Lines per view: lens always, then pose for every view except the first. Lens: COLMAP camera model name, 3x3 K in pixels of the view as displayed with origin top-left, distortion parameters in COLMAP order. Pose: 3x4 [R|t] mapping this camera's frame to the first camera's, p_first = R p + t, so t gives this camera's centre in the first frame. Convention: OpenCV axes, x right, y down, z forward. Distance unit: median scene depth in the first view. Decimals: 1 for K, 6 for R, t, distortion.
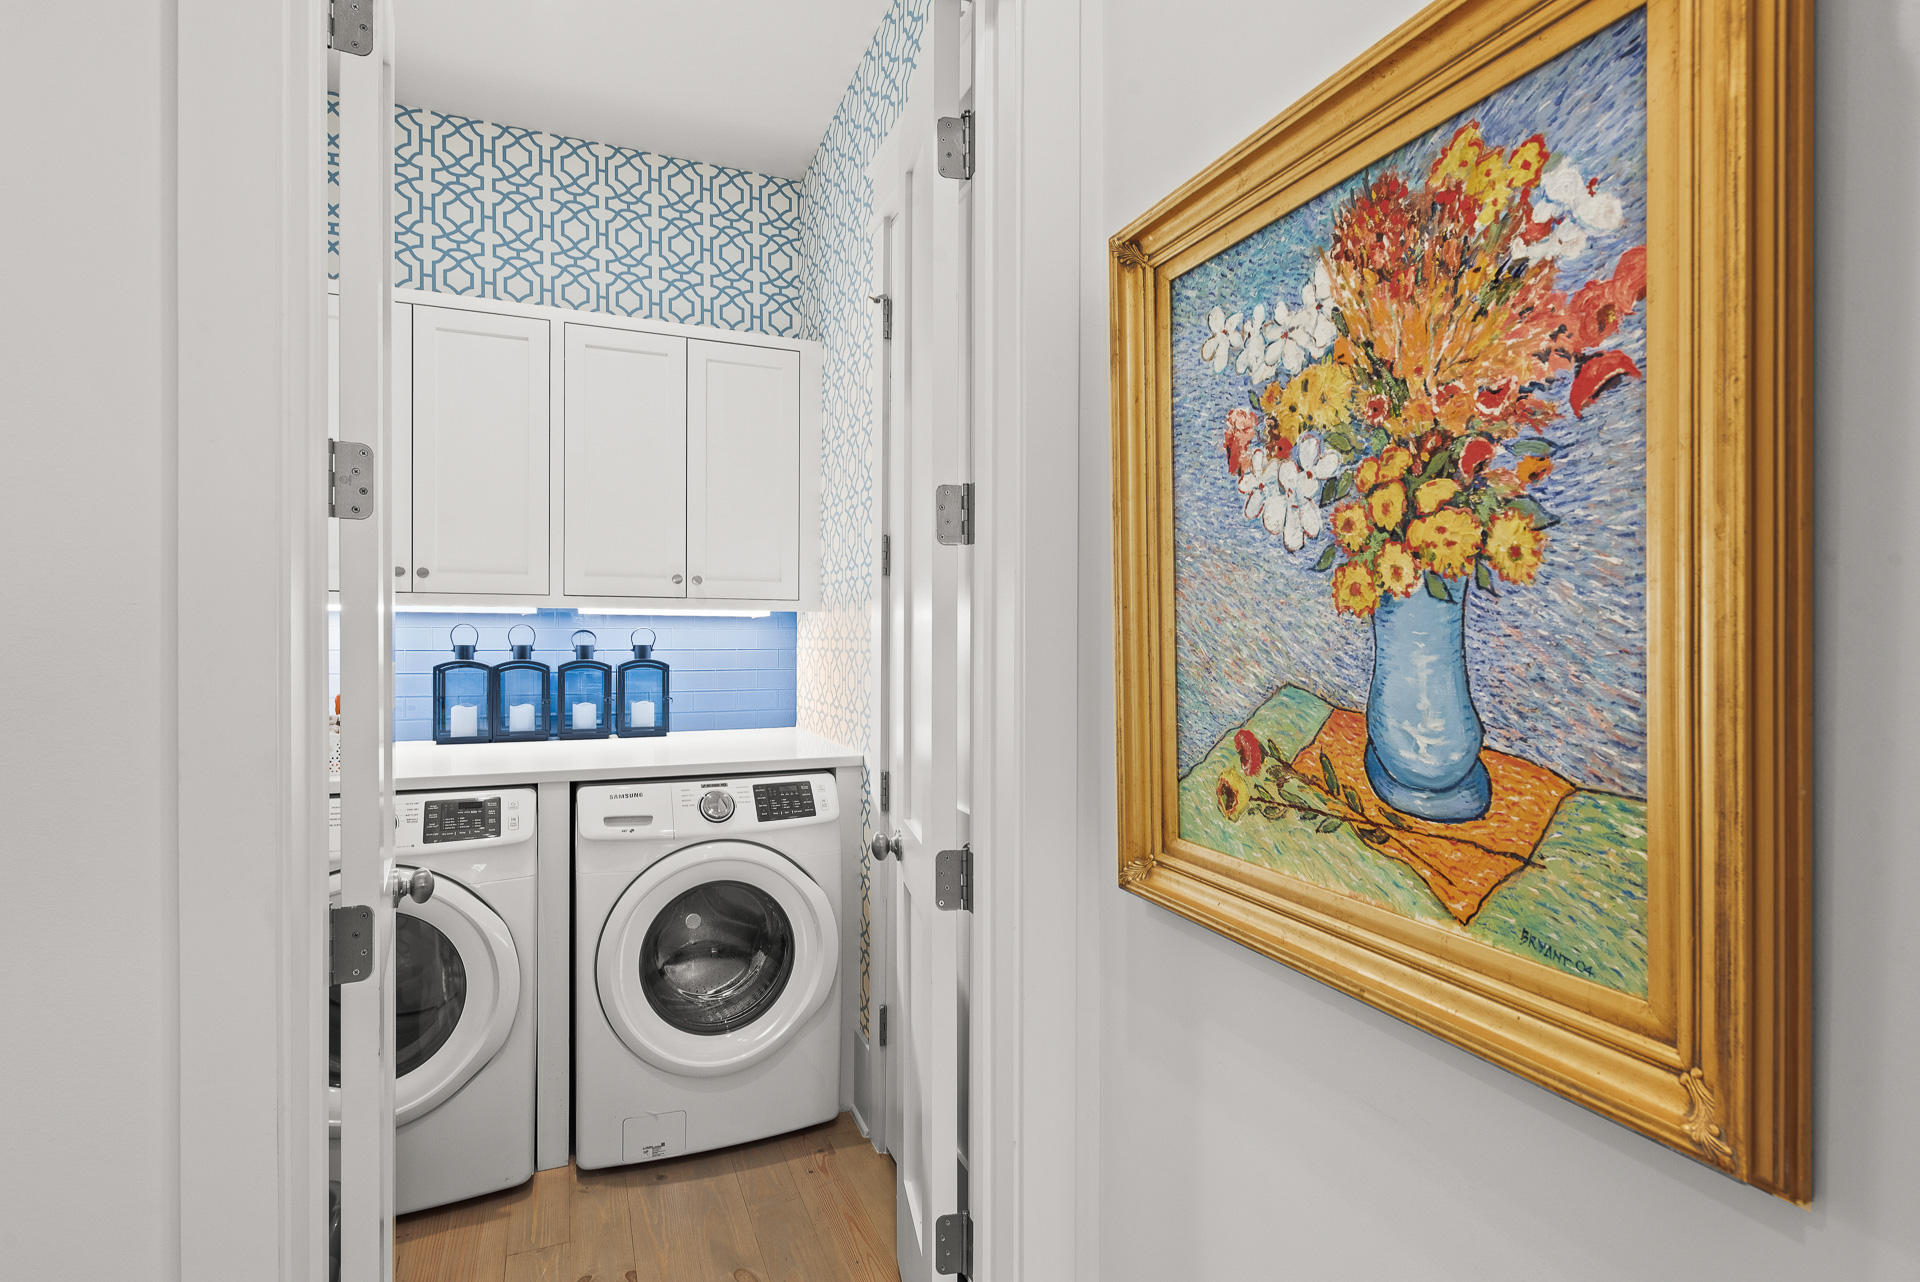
lens RADIAL K [[933.9, 0, 959.8], [0, 933.9, 637.9], [0, 0, 1]] dist [0.012305, -0.003197]
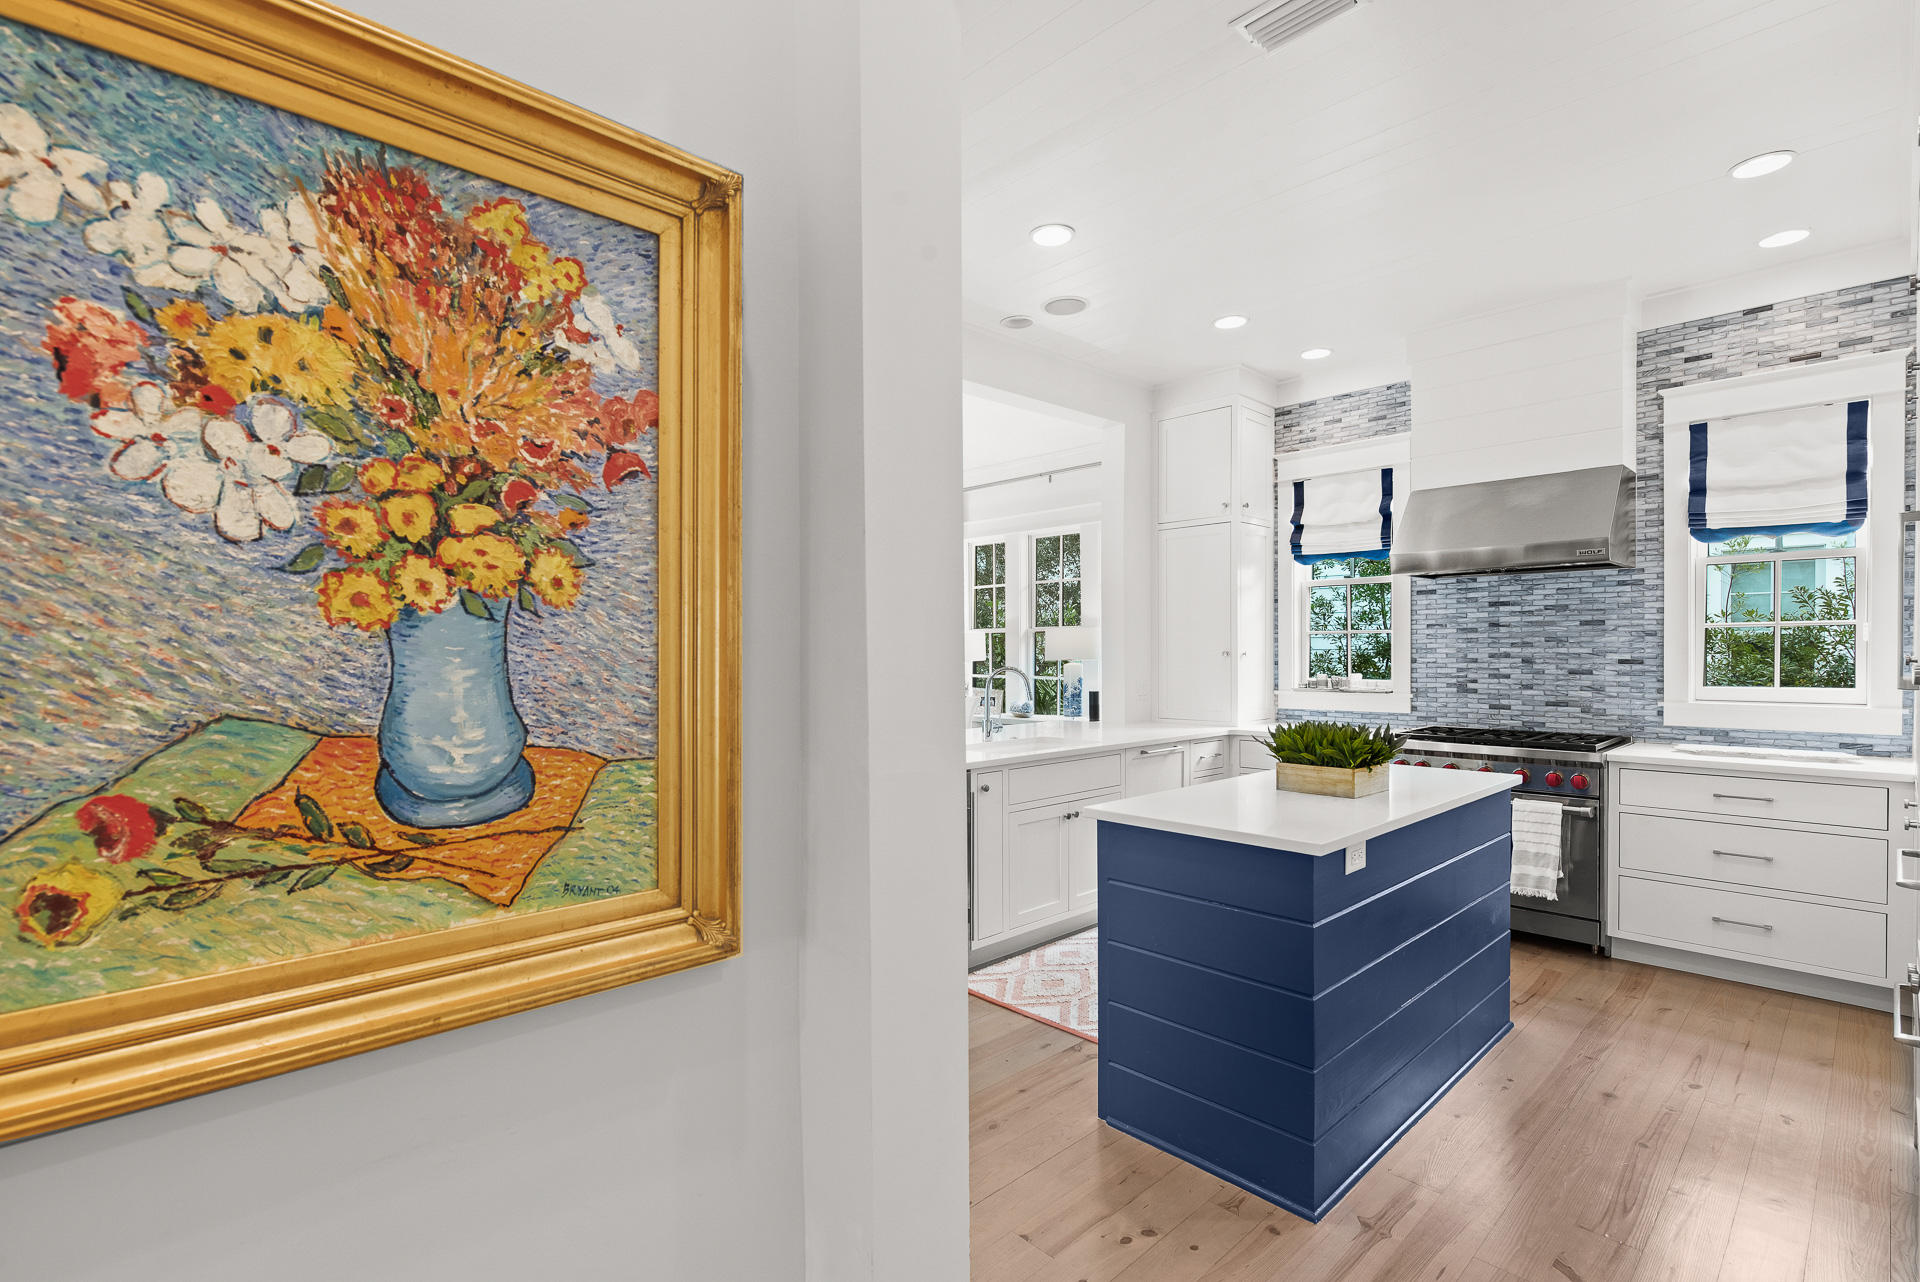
lens RADIAL K [[904.2, 0, 958.9], [0, 904.2, 641.7], [0, 0, 1]] dist [0.005531, 0.001985]
pose [[-0.360327, -0.004984, 0.932813, -0.613660], [-0.001710, 0.999988, 0.004682, -0.017427], [-0.932824, 0.000092, -0.360331, 0.807075]]
